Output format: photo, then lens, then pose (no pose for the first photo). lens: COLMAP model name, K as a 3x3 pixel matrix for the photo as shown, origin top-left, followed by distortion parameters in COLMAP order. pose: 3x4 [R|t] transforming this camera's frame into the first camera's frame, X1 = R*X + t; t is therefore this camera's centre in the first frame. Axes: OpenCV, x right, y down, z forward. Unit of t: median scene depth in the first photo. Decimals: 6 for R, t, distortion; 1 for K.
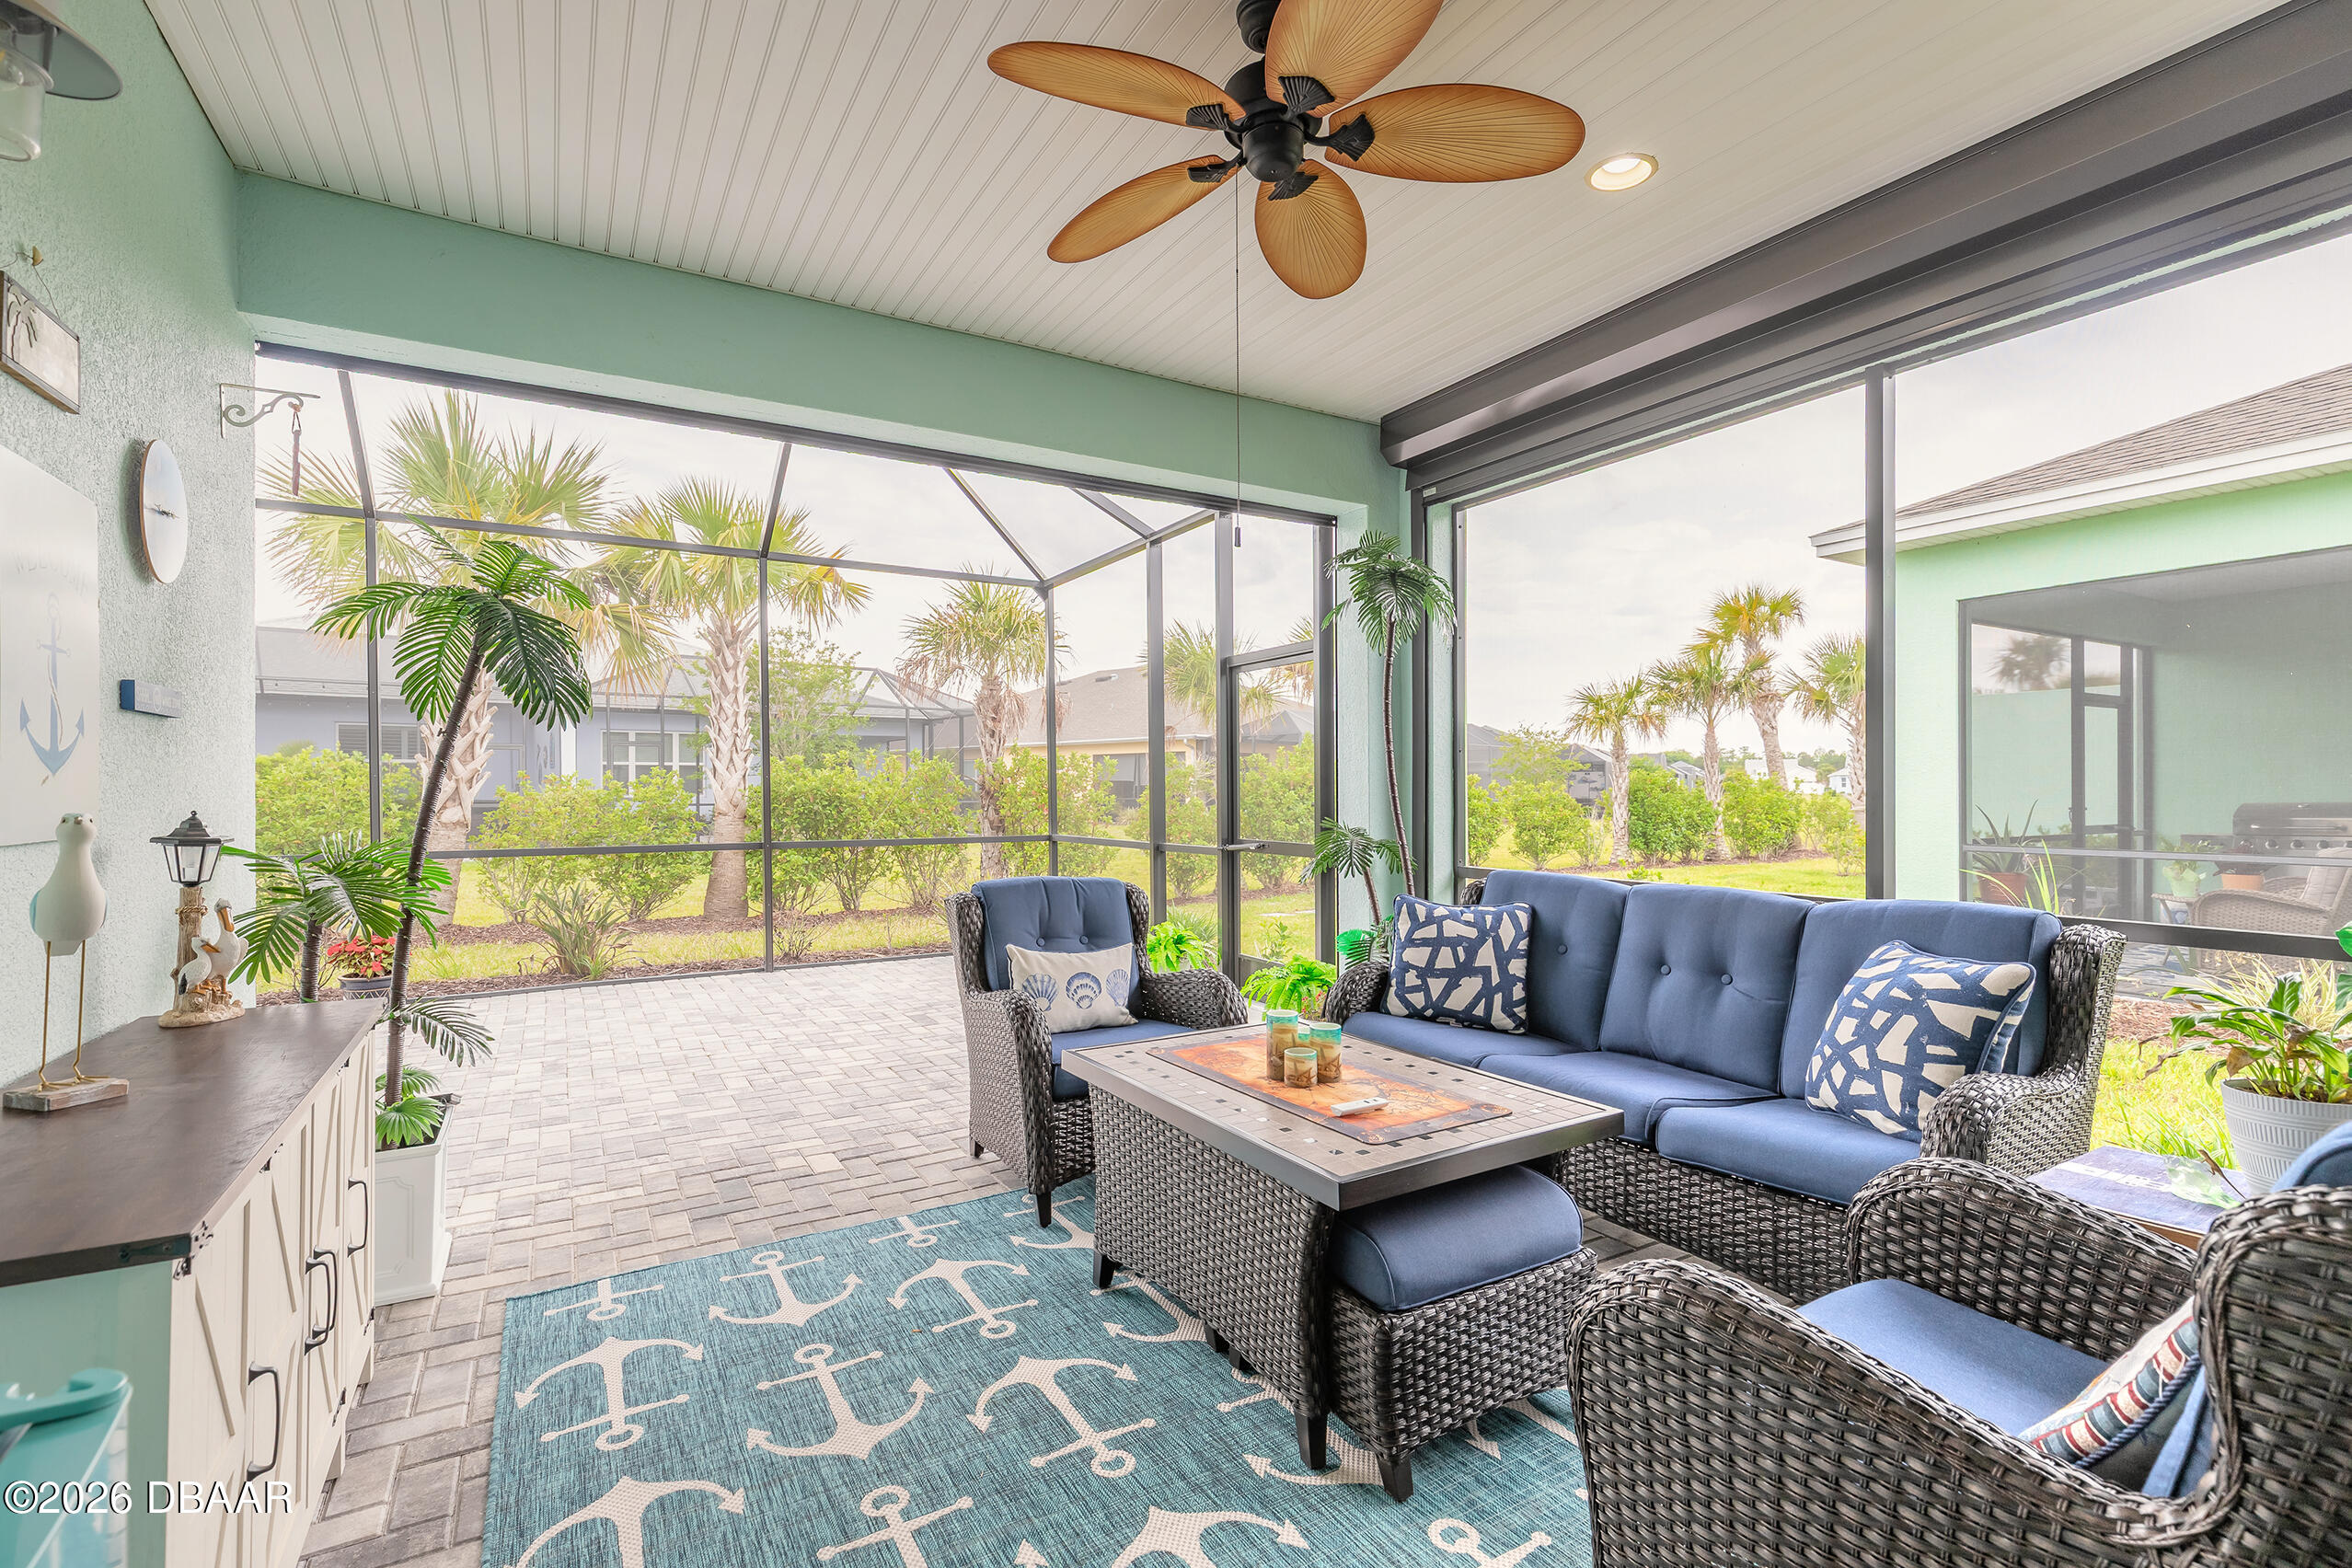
lens RADIAL K [[1060.5, 0, 1166.0], [0, 1060.5, 792.4], [0, 0, 1]] dist [0.011614, -0.001517]
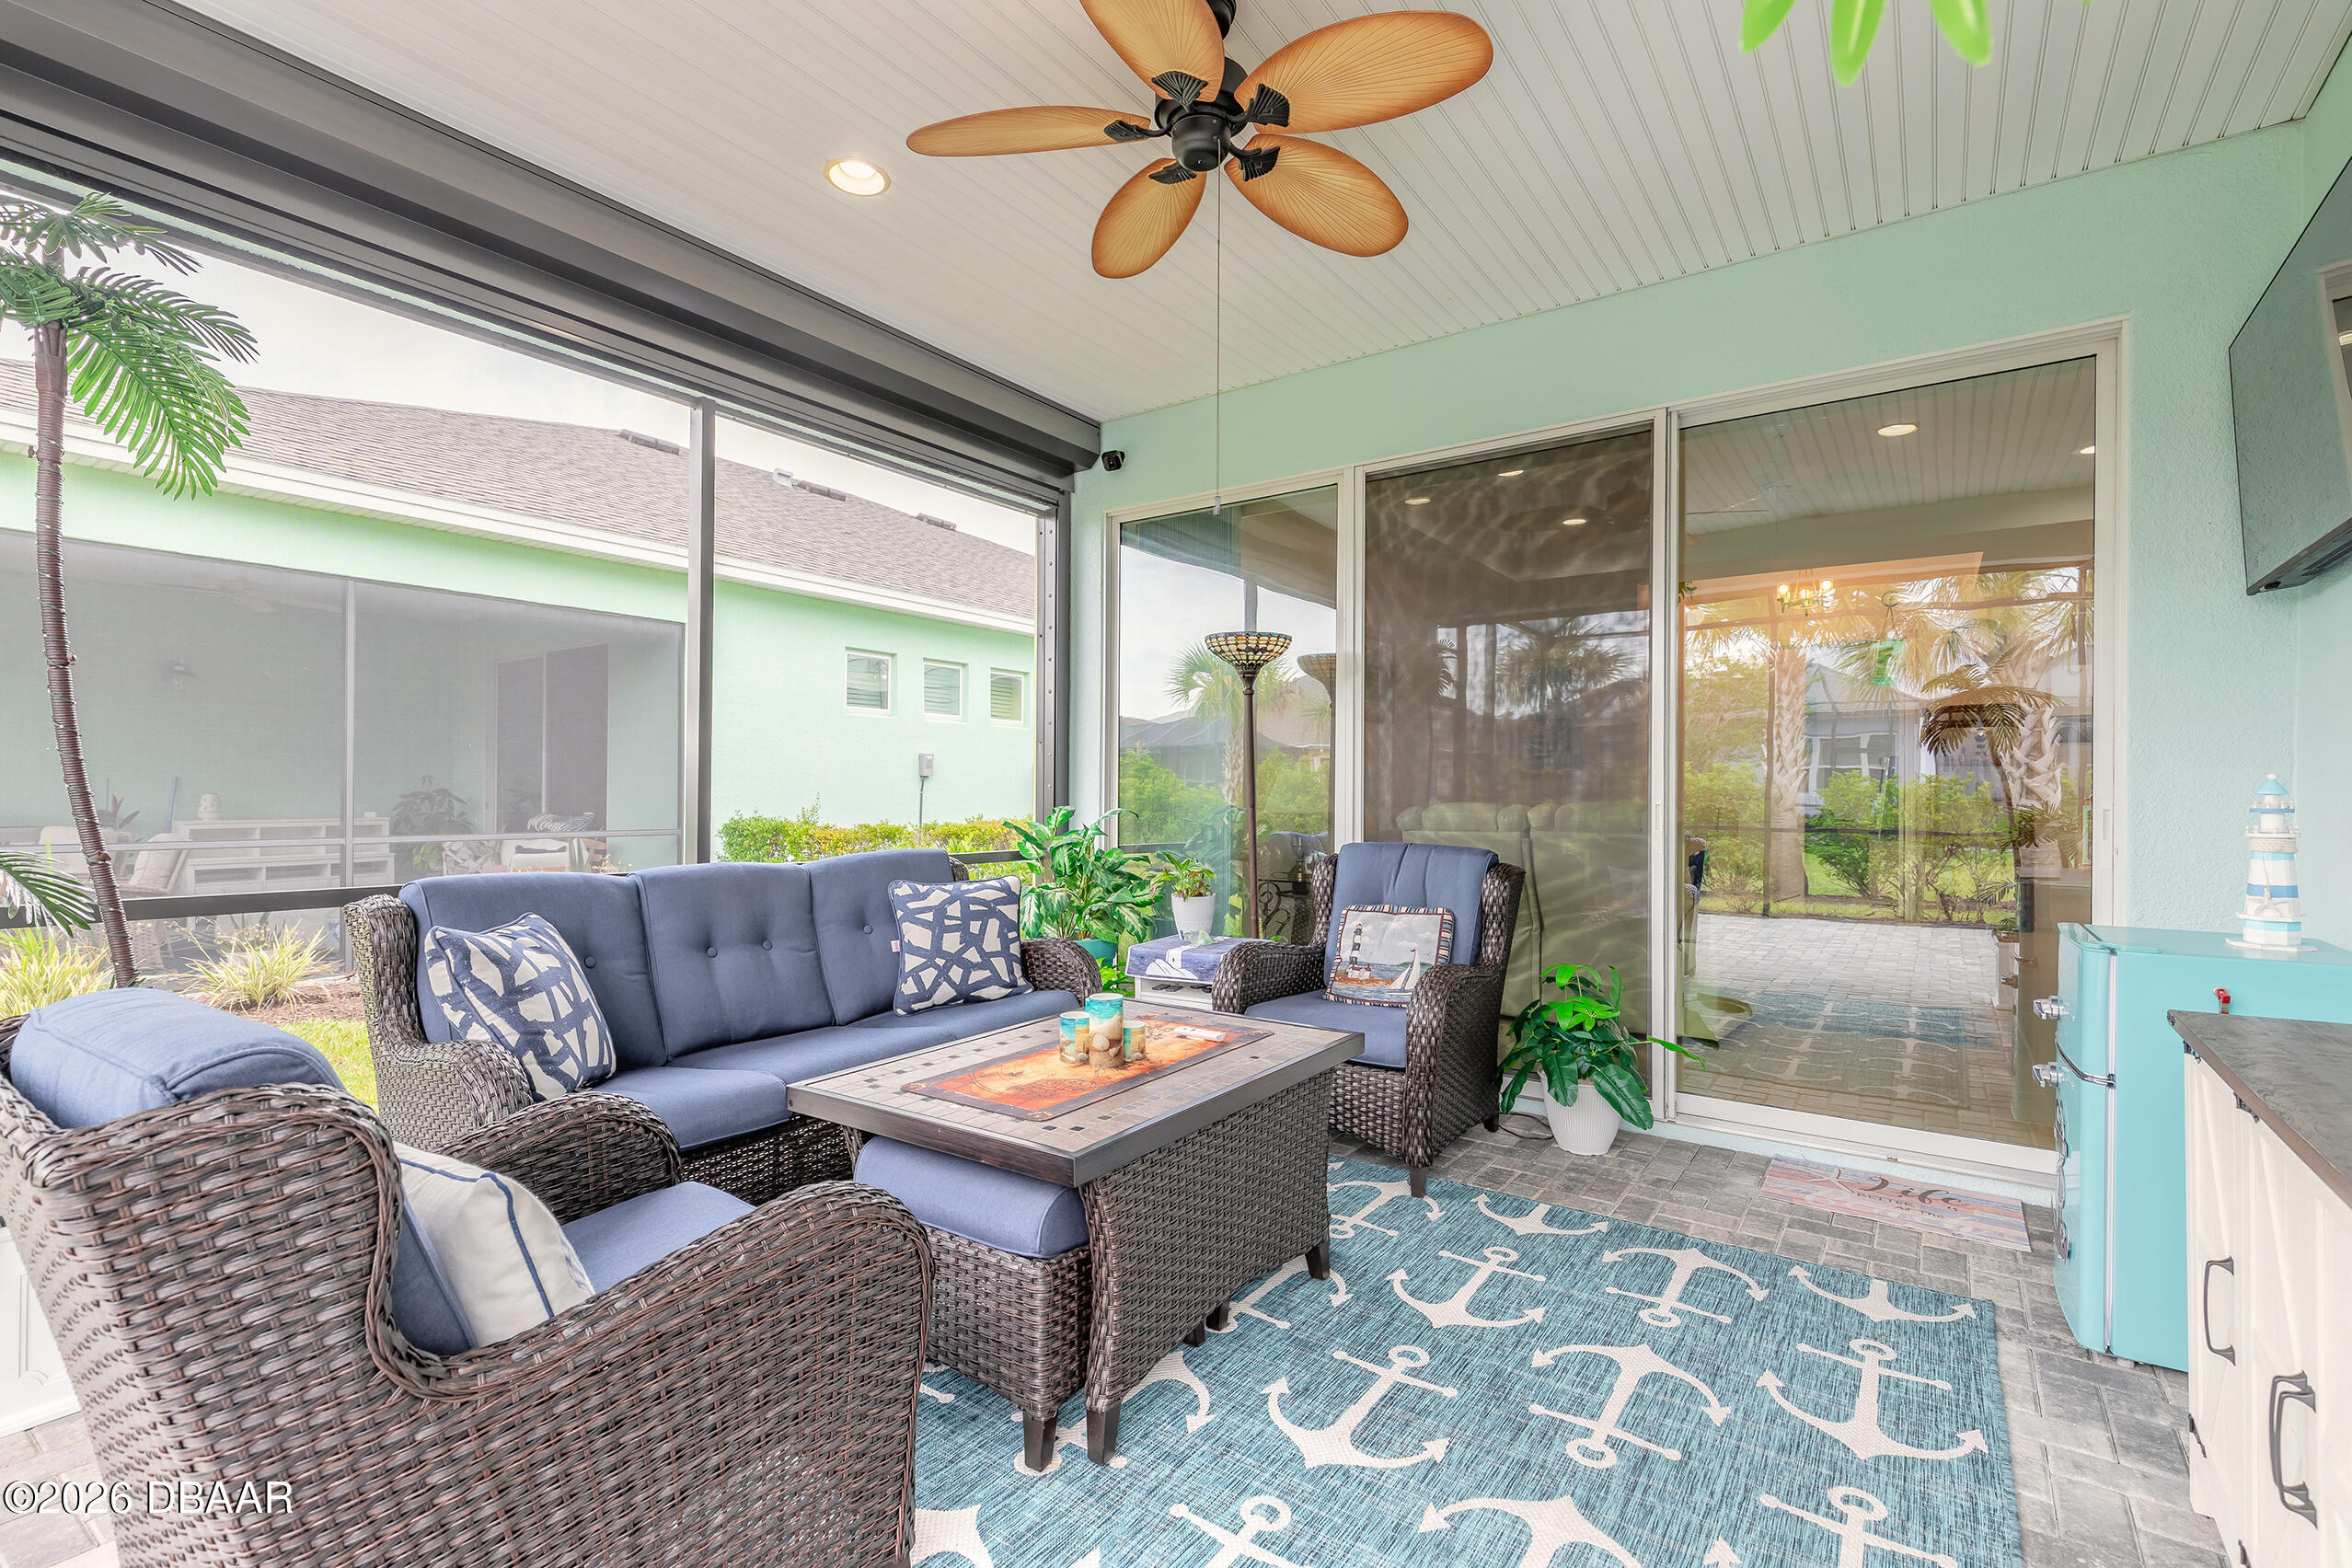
lens RADIAL K [[1080.6, 0, 1167.6], [0, 1080.6, 790.9], [0, 0, 1]] dist [0.011262, -0.001193]
pose [[-0.416192, 0.004658, 0.909265, -0.809317], [-0.003464, 0.999972, -0.006708, 0.035085], [-0.909270, -0.005941, -0.416164, 1.404413]]
